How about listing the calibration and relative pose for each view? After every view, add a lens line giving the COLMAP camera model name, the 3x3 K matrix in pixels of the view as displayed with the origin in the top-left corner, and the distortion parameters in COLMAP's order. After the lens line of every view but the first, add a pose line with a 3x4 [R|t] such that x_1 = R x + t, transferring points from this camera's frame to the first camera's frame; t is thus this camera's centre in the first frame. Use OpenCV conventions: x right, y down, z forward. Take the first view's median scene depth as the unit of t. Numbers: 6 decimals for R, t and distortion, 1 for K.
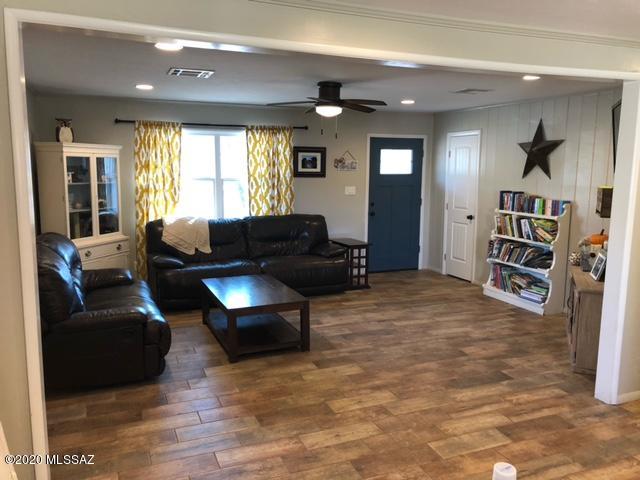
lens RADIAL K [[527.2, 0, 326.5], [0, 527.2, 239.2], [0, 0, 1]] dist [0.023853, -0.004994]
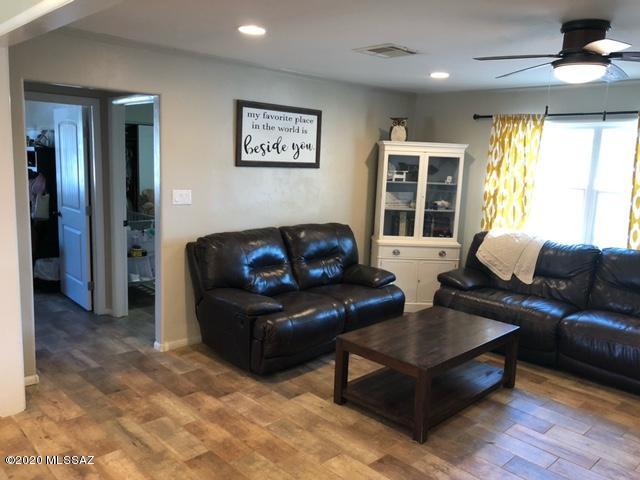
lens RADIAL K [[527.2, 0, 326.5], [0, 527.2, 239.2], [0, 0, 1]] dist [0.023853, -0.004994]
pose [[0.367713, 0.151219, -0.917562, 0.364255], [-0.166991, 0.981389, 0.094816, -0.061607], [0.914823, 0.118360, 0.386122, 0.442106]]
